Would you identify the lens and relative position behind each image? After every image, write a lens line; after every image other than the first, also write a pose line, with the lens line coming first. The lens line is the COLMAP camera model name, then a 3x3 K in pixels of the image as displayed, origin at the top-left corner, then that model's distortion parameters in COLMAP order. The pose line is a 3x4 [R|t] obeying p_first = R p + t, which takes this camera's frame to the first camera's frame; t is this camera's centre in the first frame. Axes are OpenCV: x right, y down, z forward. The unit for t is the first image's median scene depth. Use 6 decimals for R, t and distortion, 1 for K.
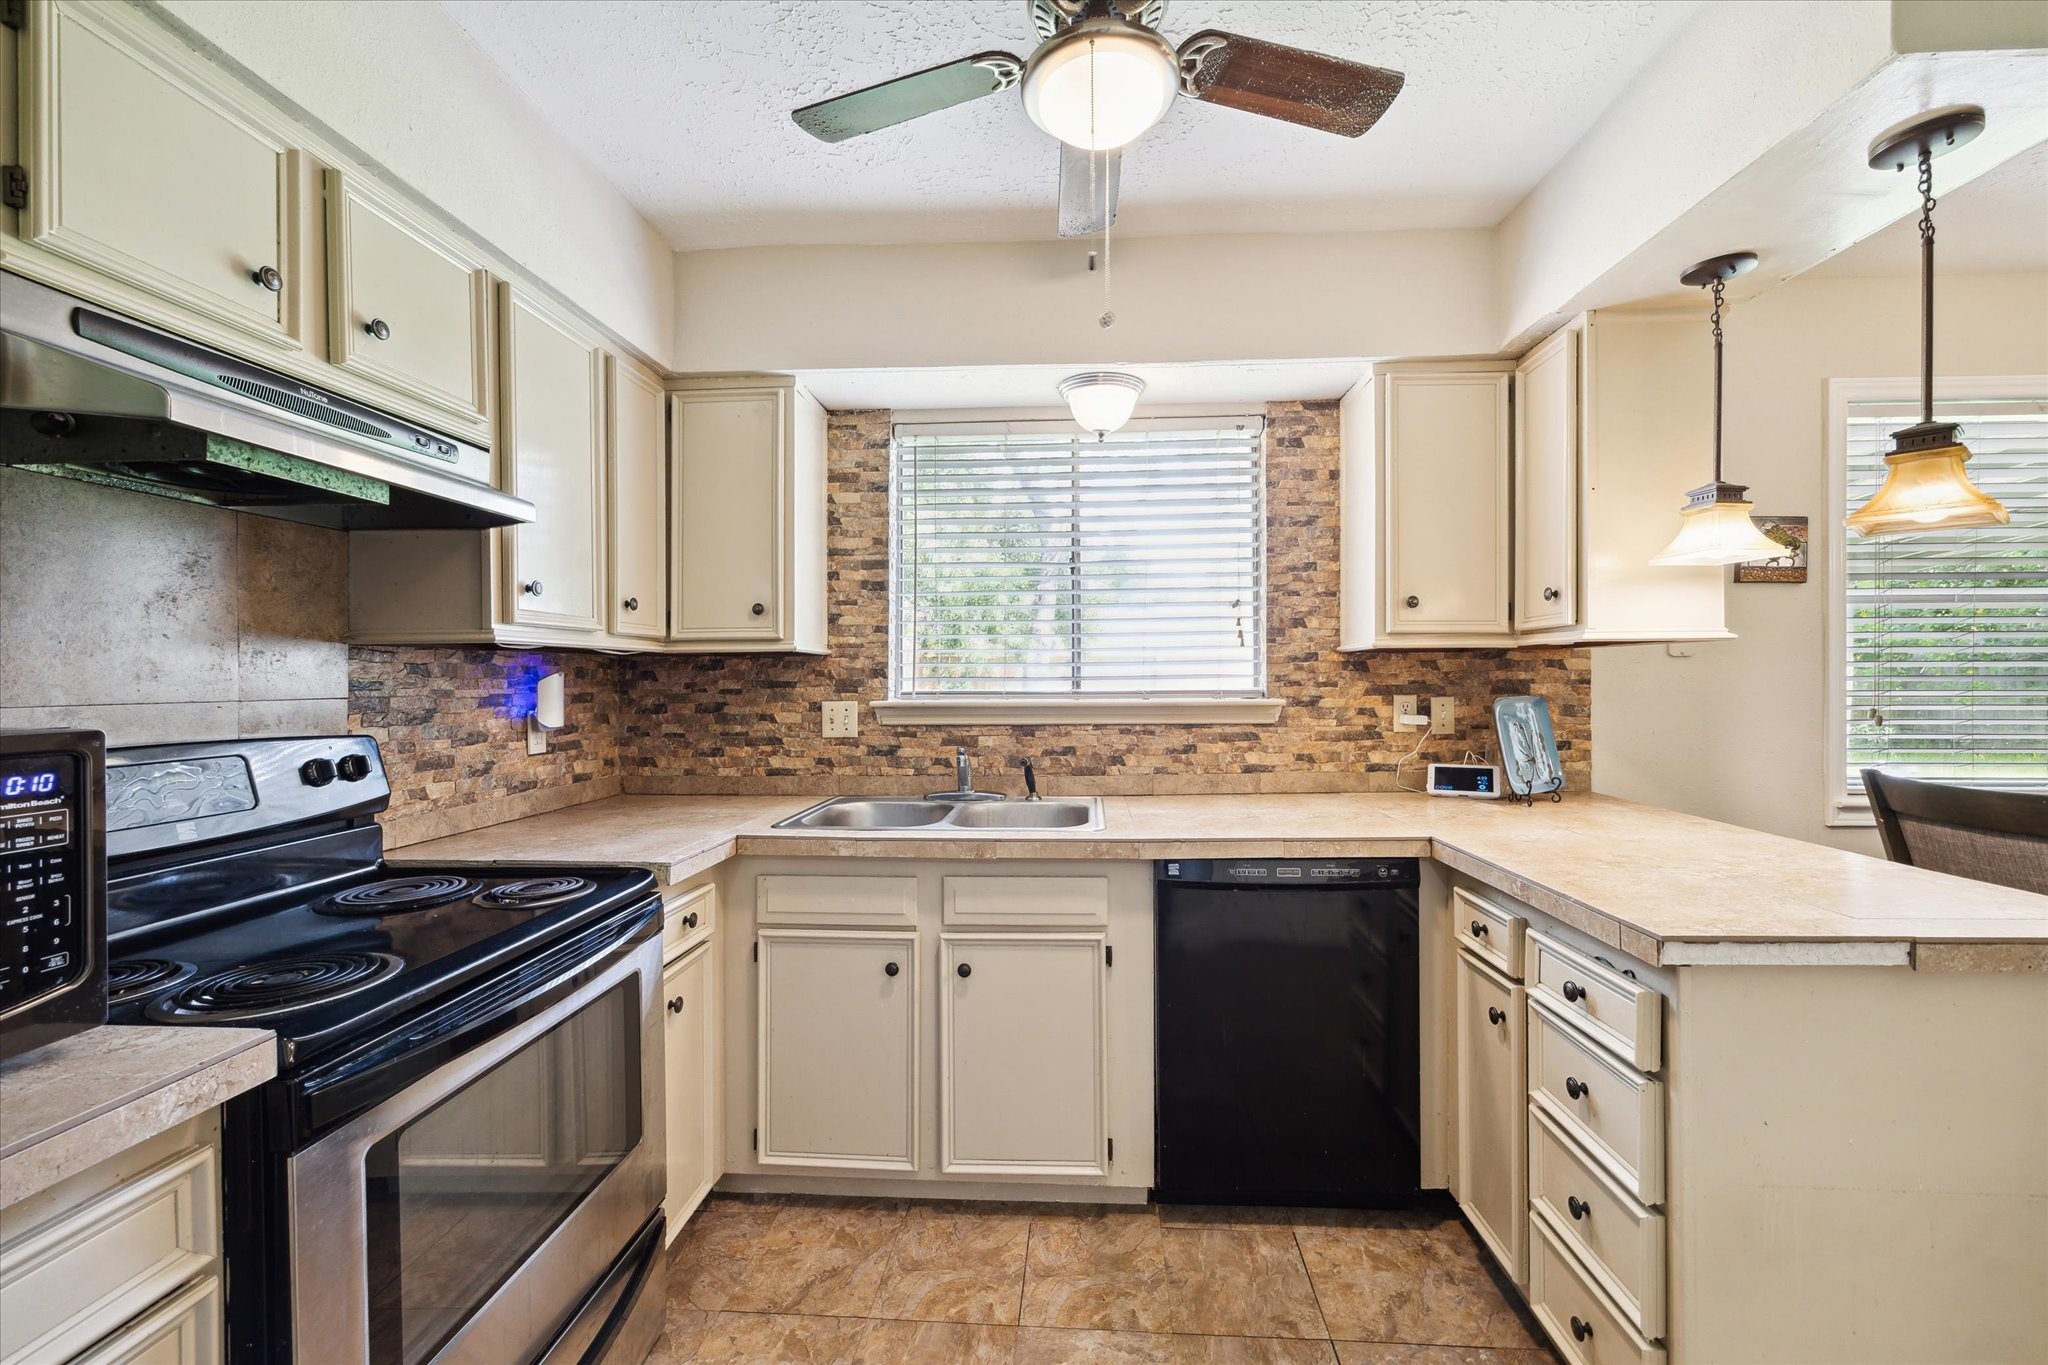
lens RADIAL K [[819.3, 0, 925.9], [0, 819.3, 680.1], [0, 0, 1]] dist [-0.003178, -0.000149]
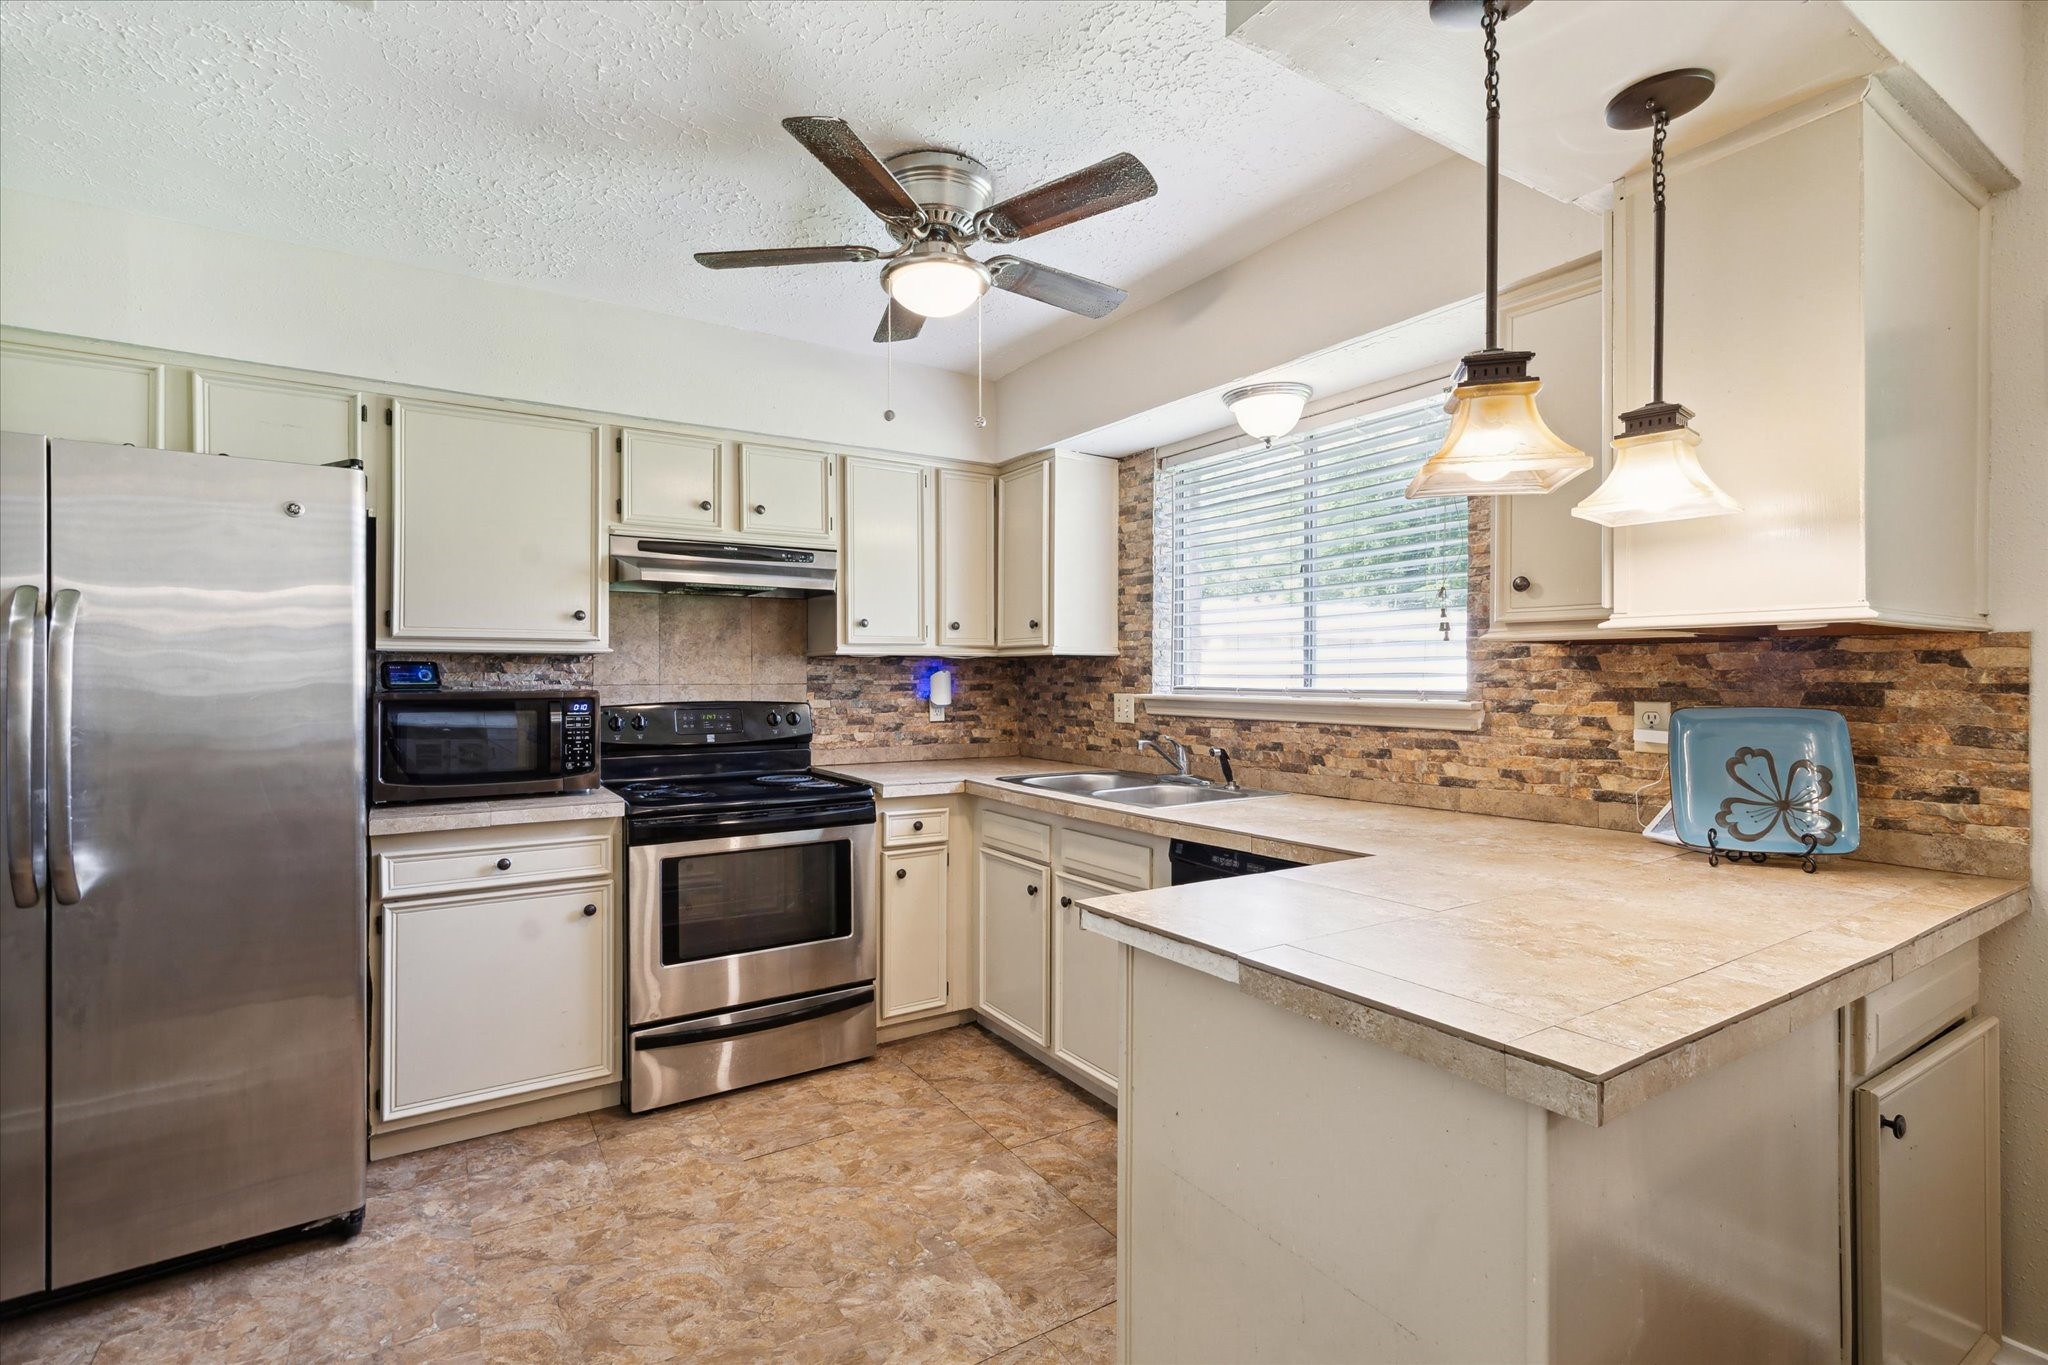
lens RADIAL K [[859.9, 0, 1022.3], [0, 859.9, 671.3], [0, 0, 1]] dist [-0.000414, 0.000149]
pose [[0.622123, 0.002388, -0.782916, 0.832521], [-0.004472, 0.999990, -0.000504, -0.006243], [0.782907, 0.003815, 0.622127, 0.079956]]
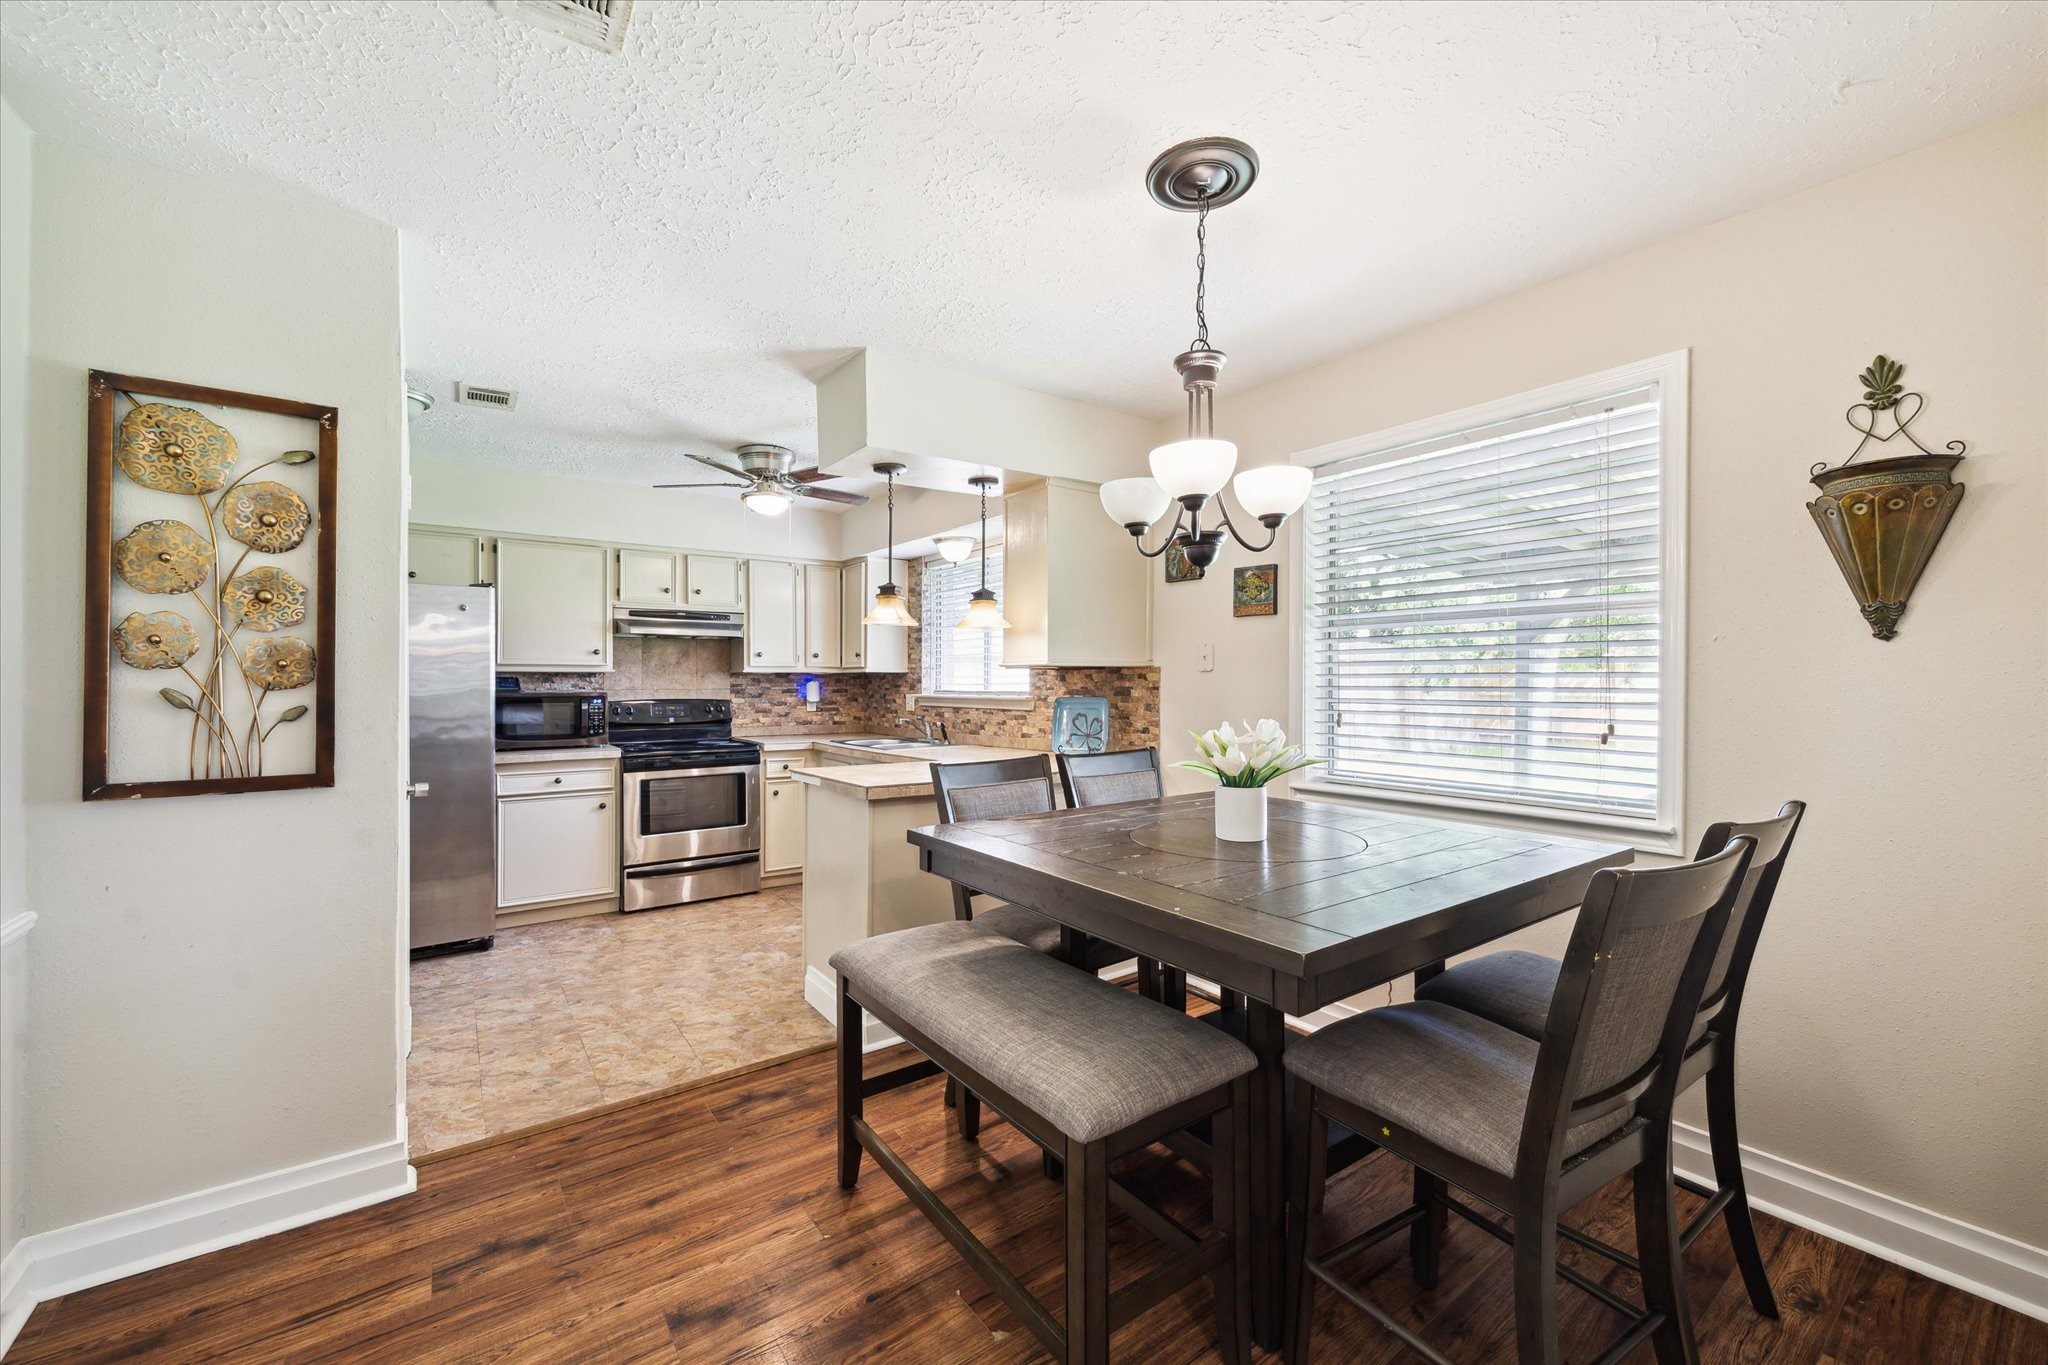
lens RADIAL K [[790.0, 0, 1023.8], [0, 790.0, 677.8], [0, 0, 1]] dist [0.001501, 0.000131]
pose [[0.644323, 0.000002, -0.764753, 1.731605], [-0.002869, 0.999993, -0.002414, -0.013449], [0.764748, 0.003750, 0.644319, -0.117993]]
